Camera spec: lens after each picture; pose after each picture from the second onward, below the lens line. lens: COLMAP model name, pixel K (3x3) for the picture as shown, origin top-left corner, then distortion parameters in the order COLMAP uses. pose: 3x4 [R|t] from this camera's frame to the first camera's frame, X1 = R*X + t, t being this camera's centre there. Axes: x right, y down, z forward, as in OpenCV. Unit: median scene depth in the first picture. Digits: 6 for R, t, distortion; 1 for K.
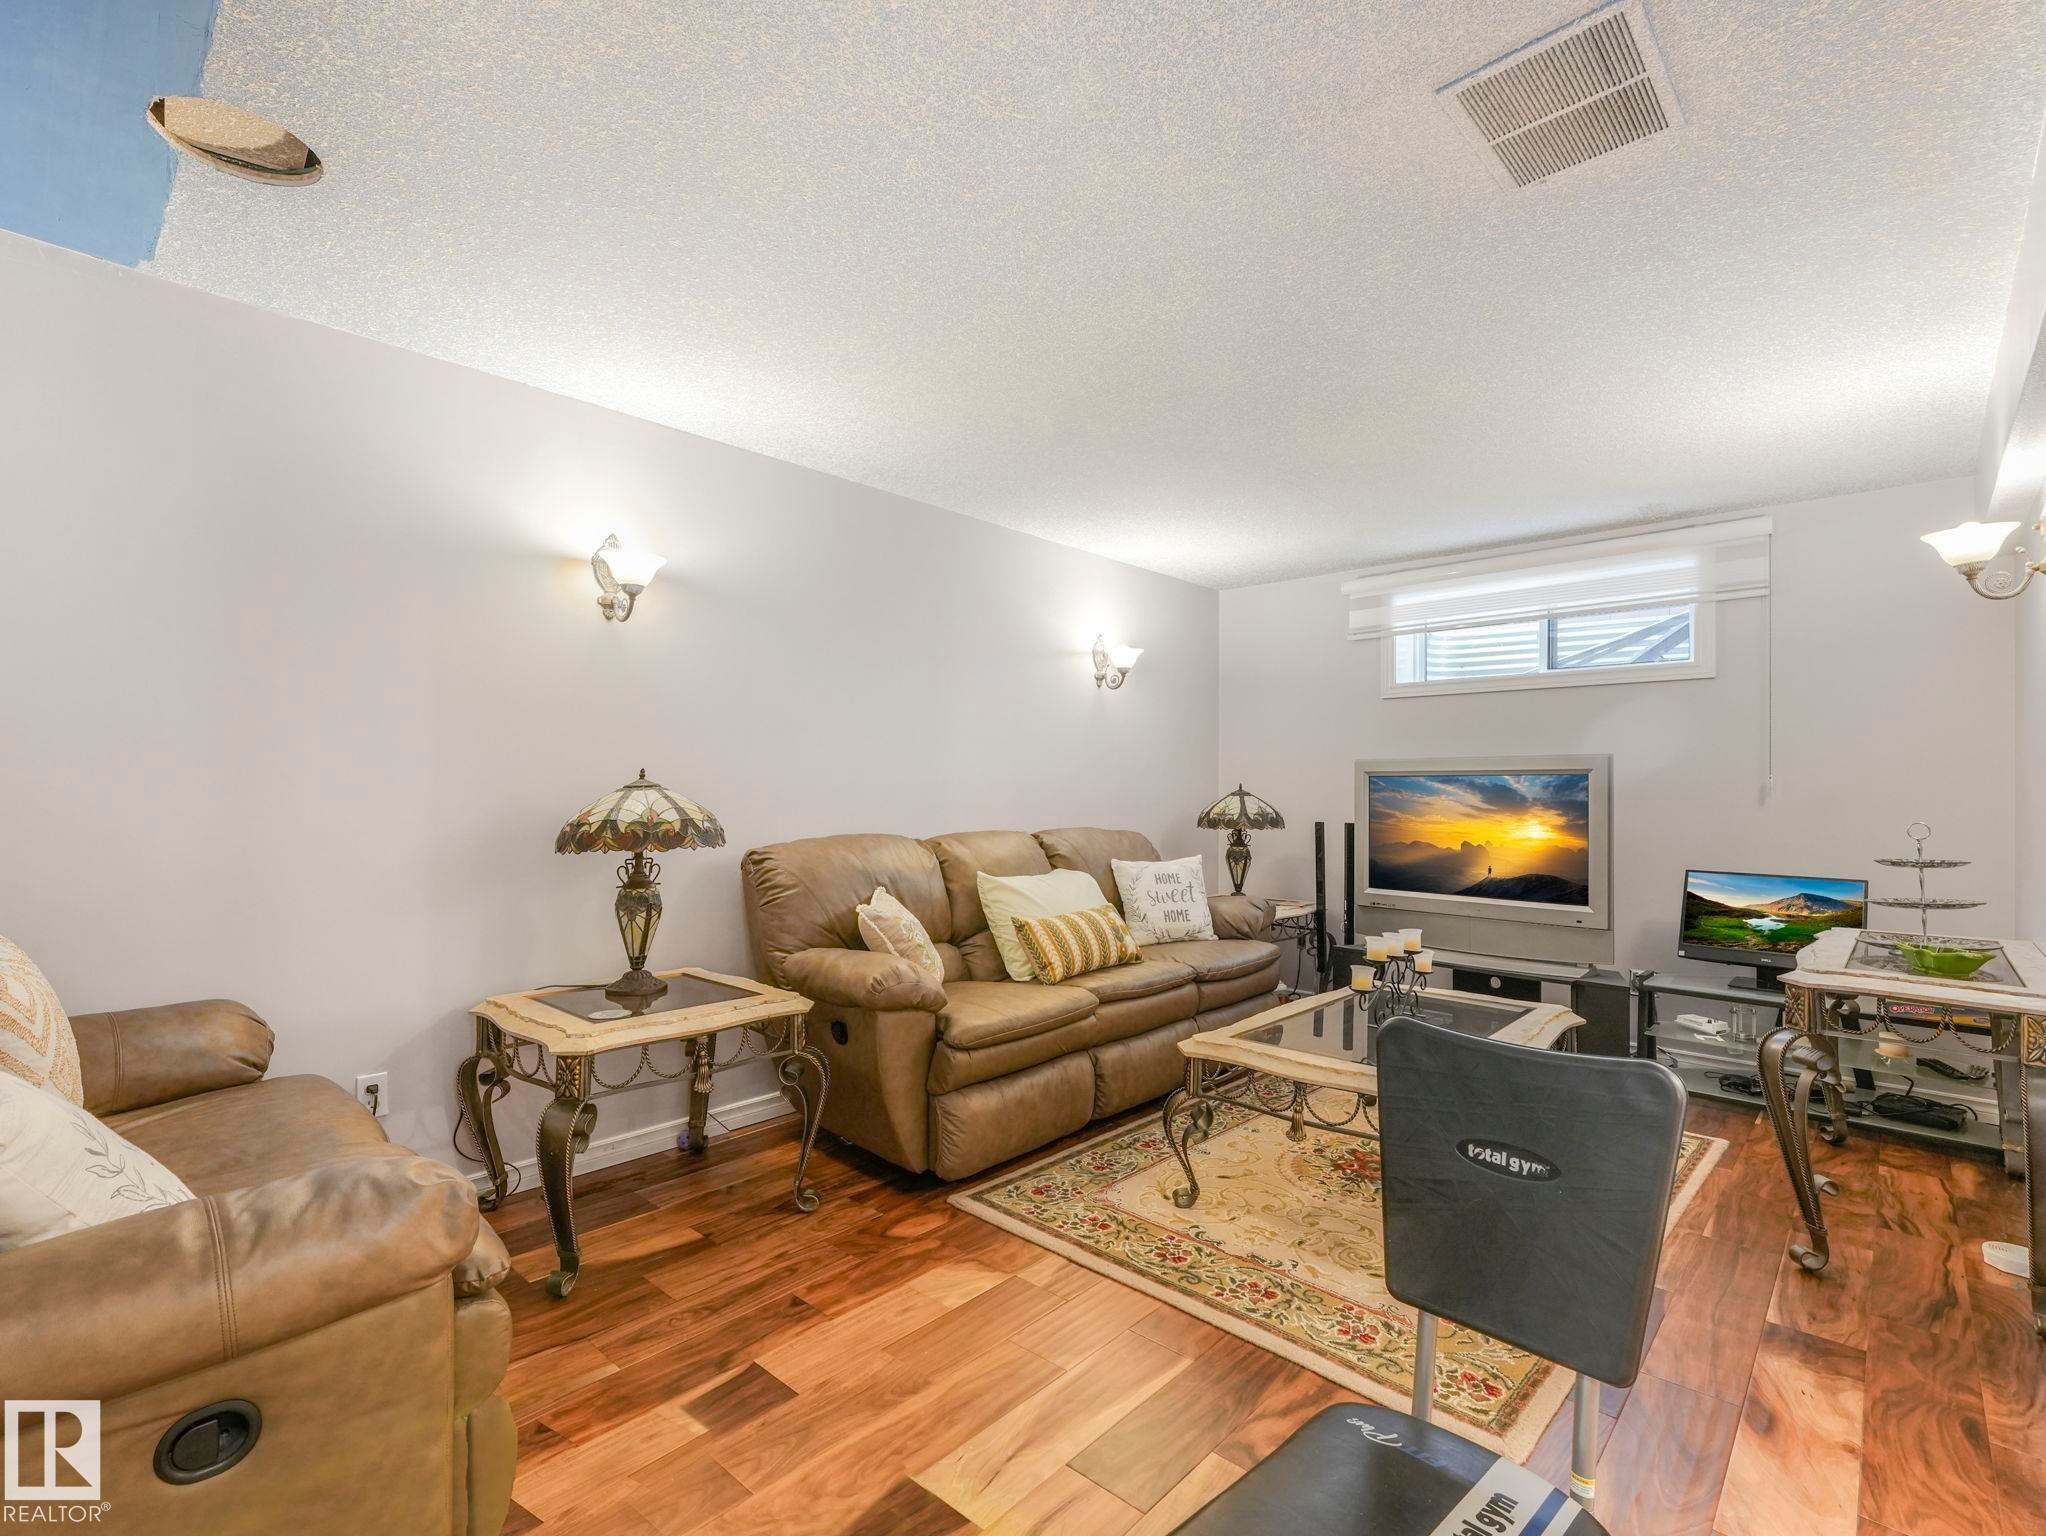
lens RADIAL K [[945.4, 0, 1021.2], [0, 945.4, 774.8], [0, 0, 1]] dist [-0.005023, -0.000464]
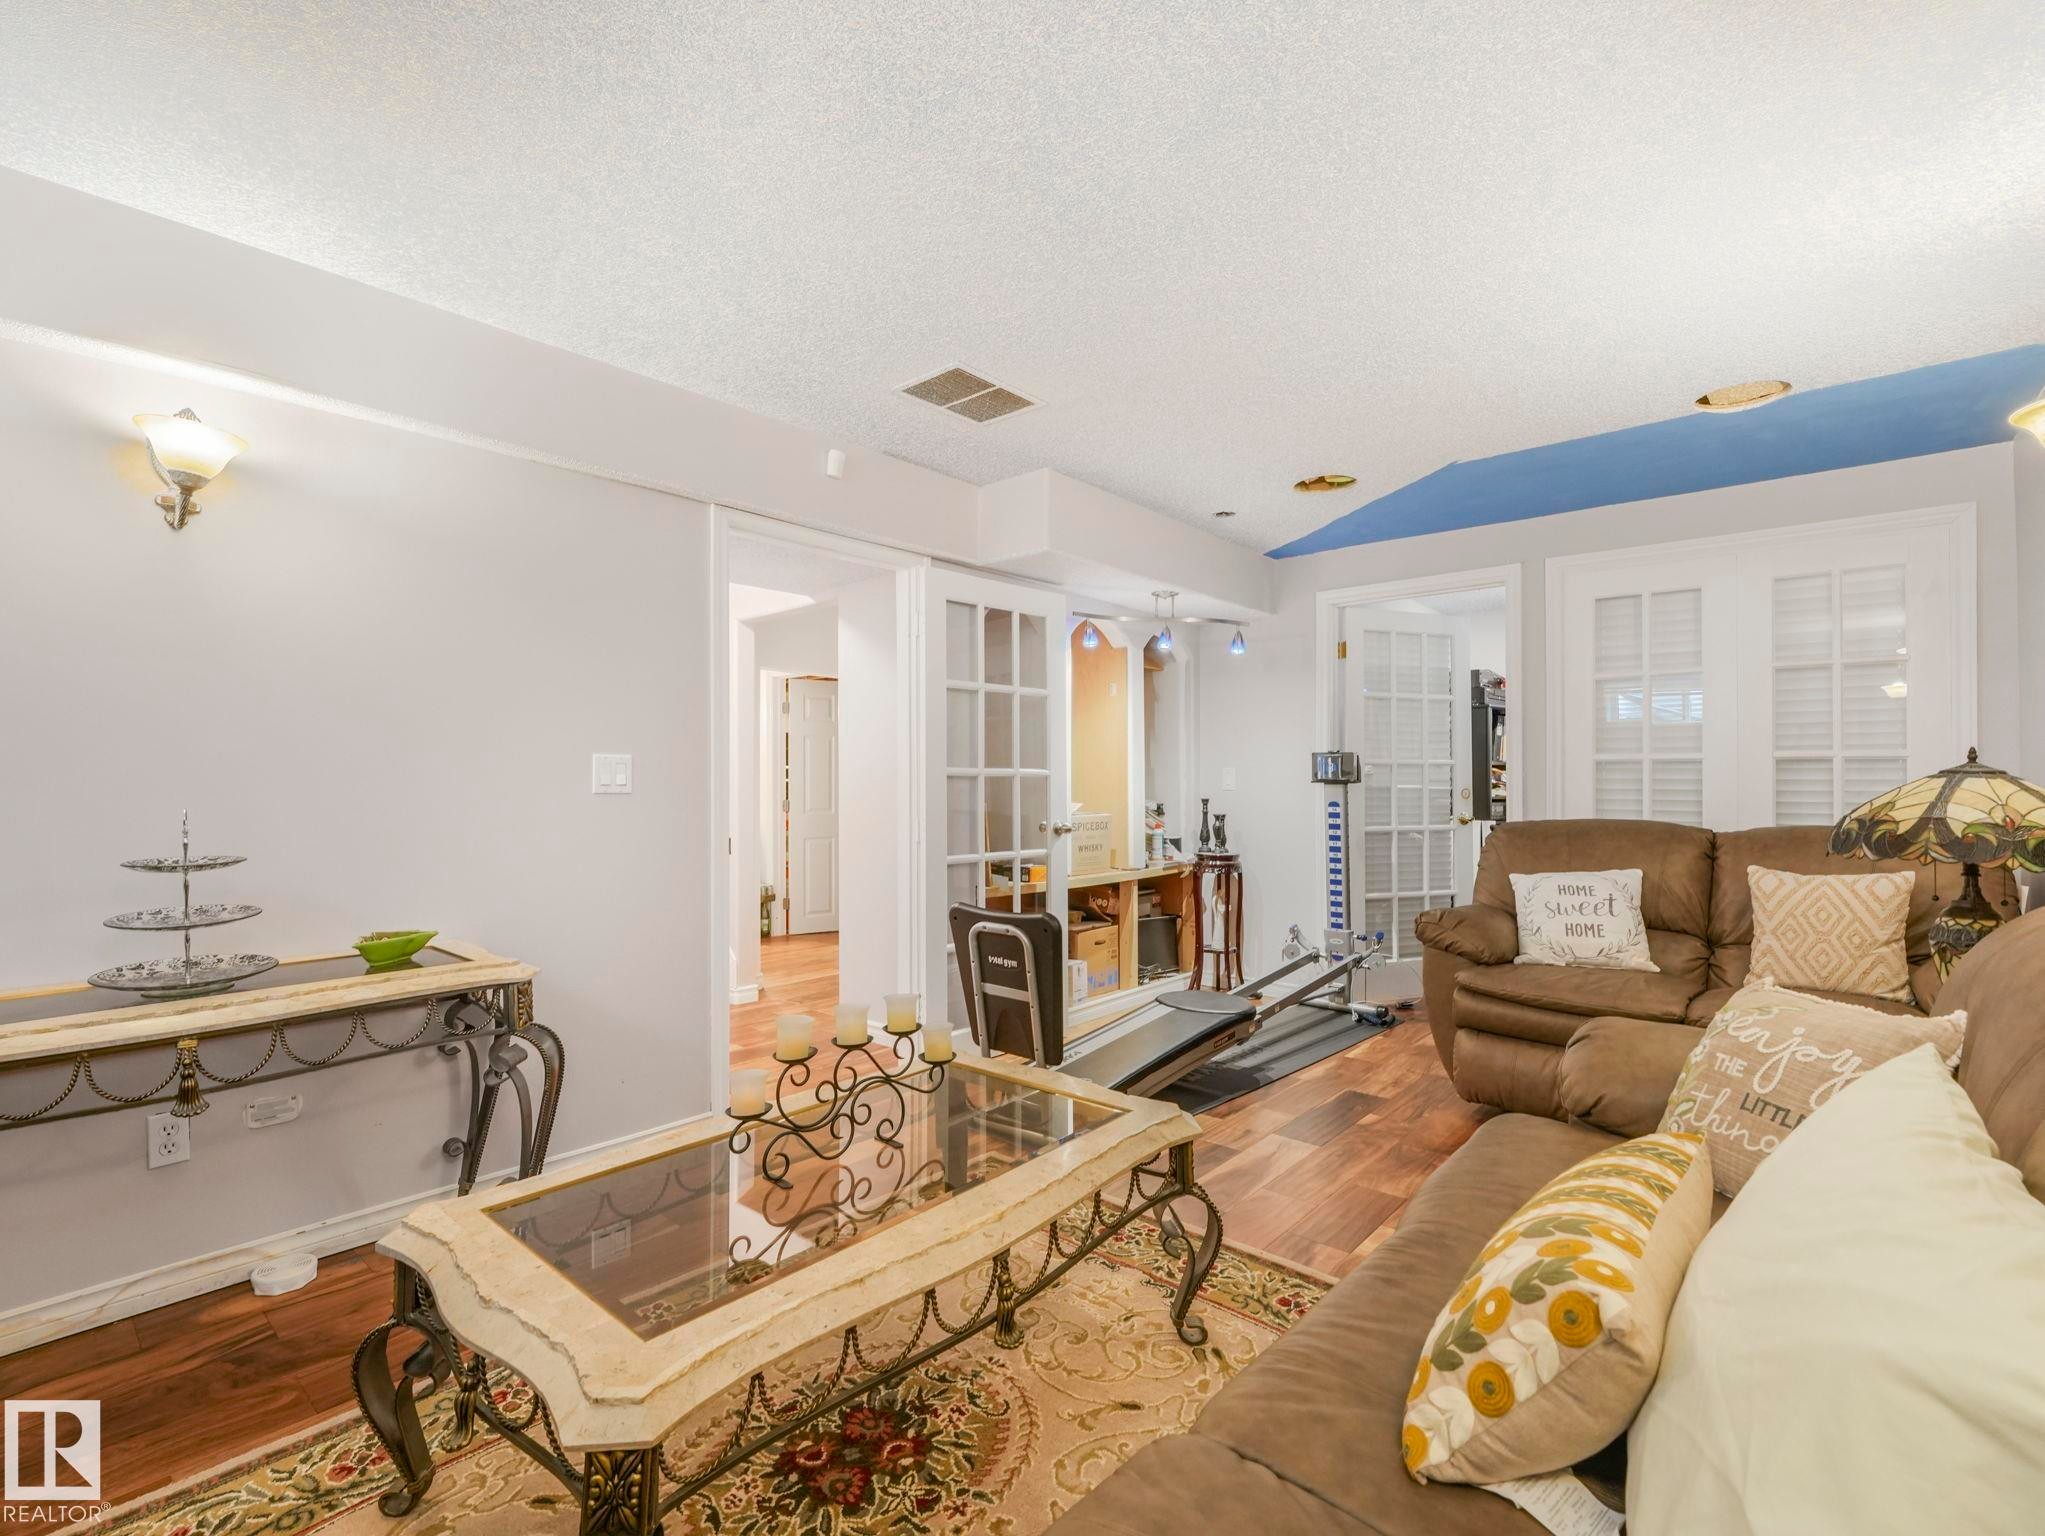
lens RADIAL K [[945.0, 0, 1020.7], [0, 945.0, 774.8], [0, 0, 1]] dist [-0.005023, -0.000464]
pose [[-0.999457, -0.008591, -0.031810, 0.256335], [-0.007817, 0.999673, -0.024368, 0.029064], [0.032009, -0.024106, -0.999197, 1.343251]]
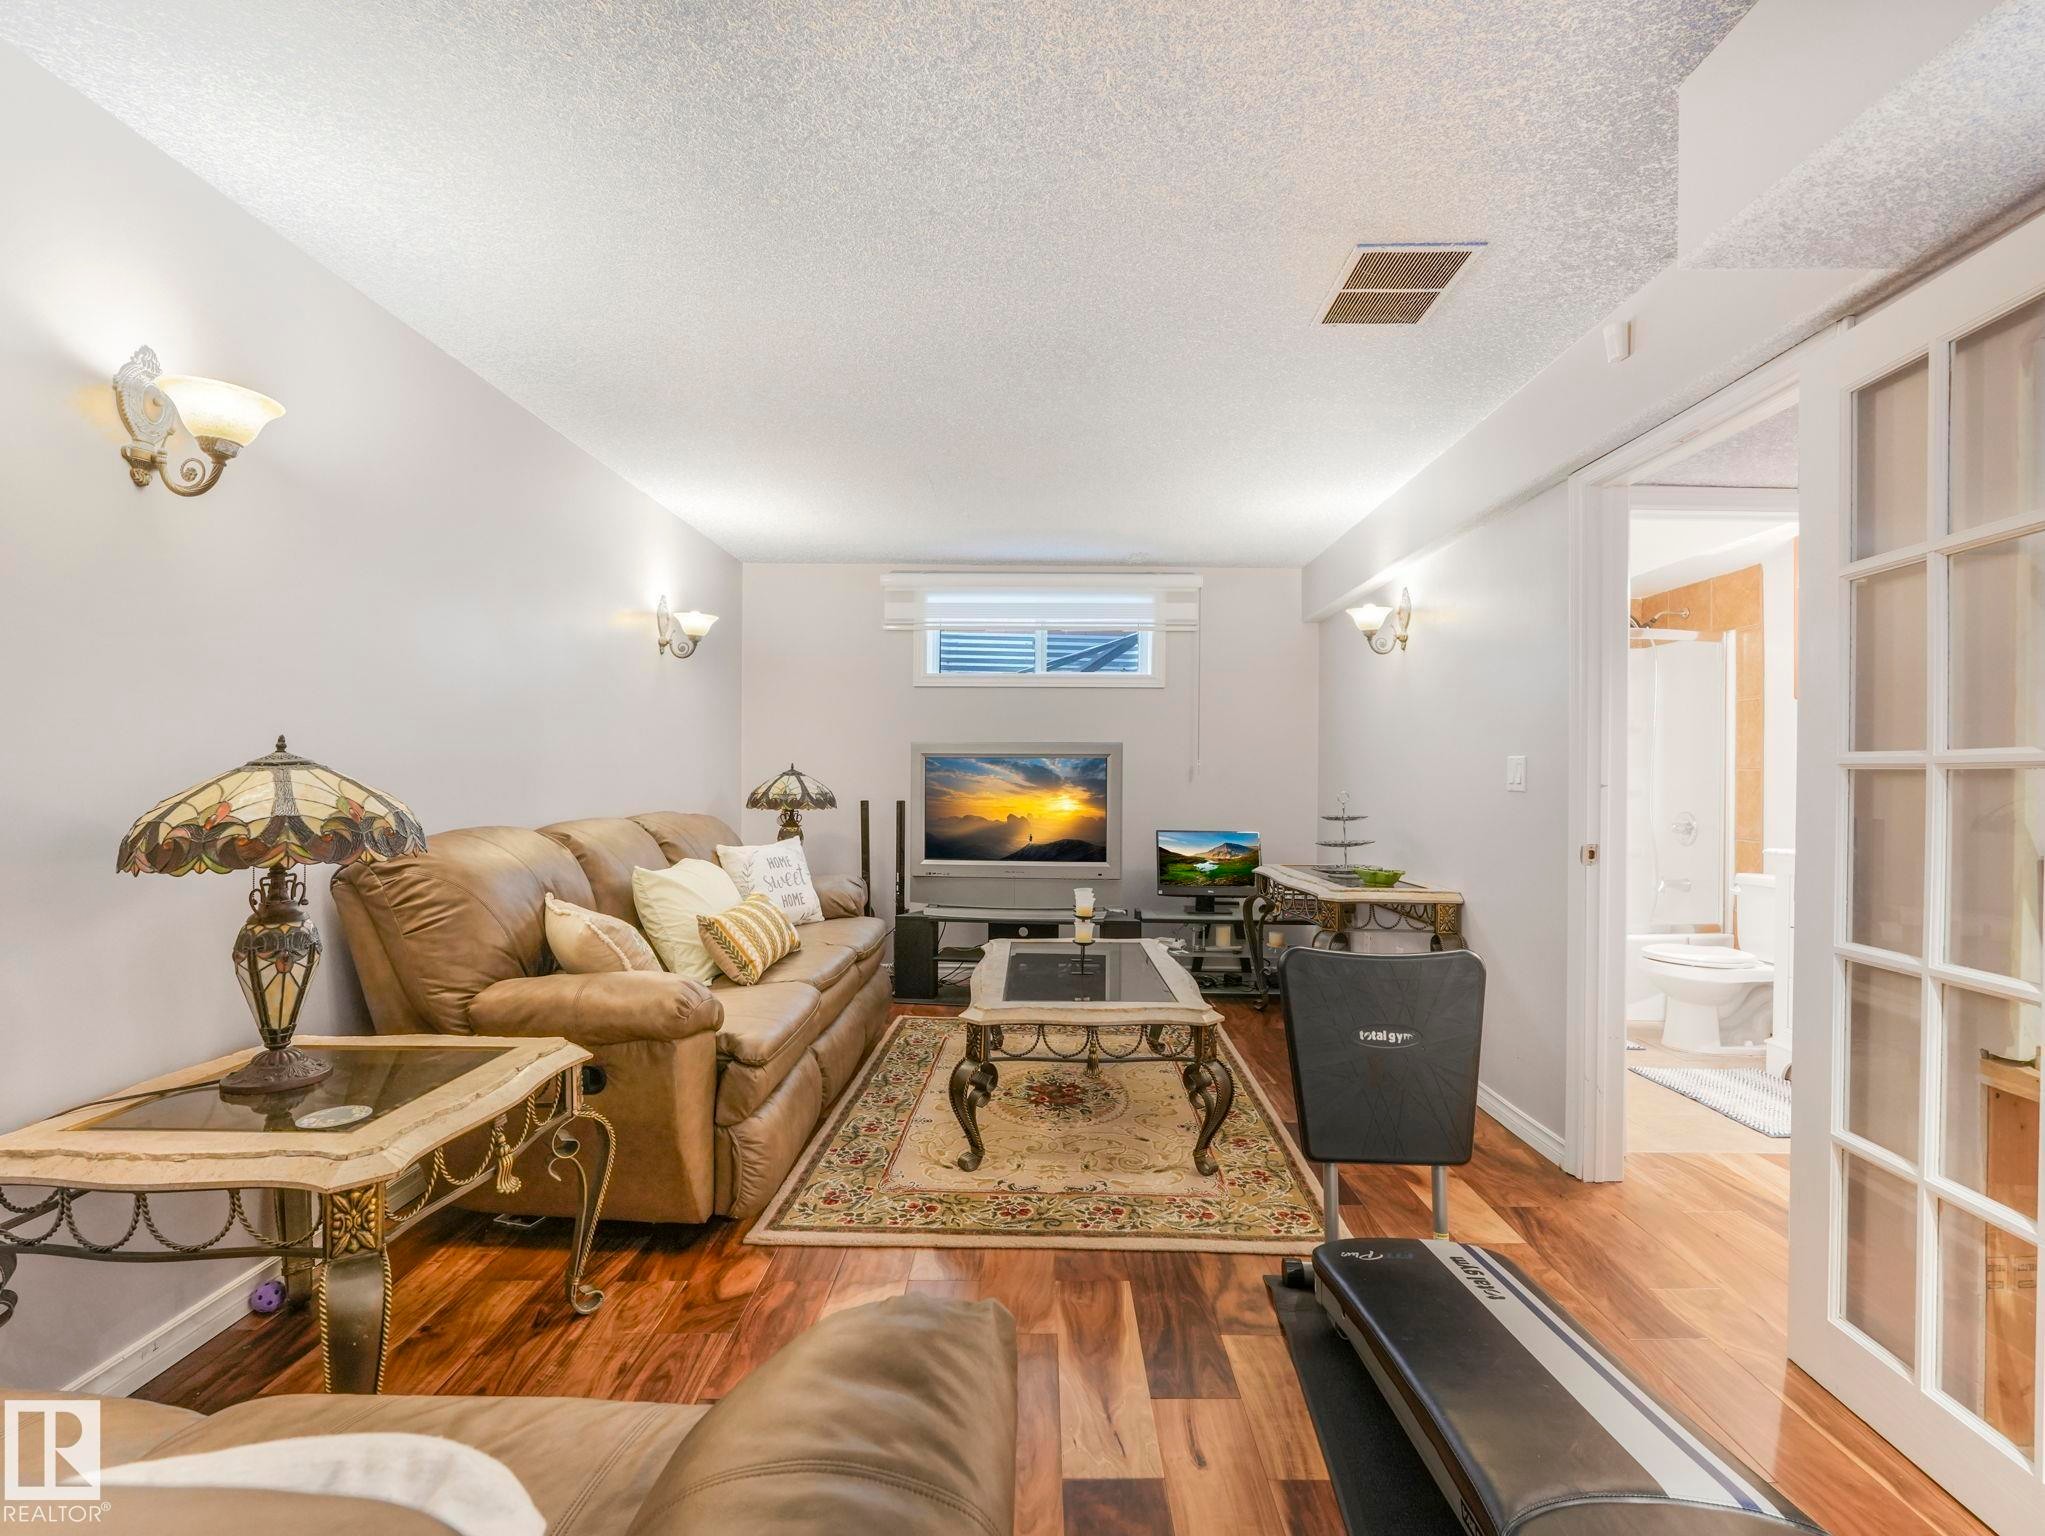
lens RADIAL K [[942.5, 0, 1036.8], [0, 942.5, 772.3], [0, 0, 1]] dist [-0.014130, -0.000210]
pose [[0.735222, 0.000542, 0.677826, -0.369299], [-0.014024, 0.999798, 0.014411, 0.001583], [-0.677681, -0.020101, 0.735081, 0.150918]]
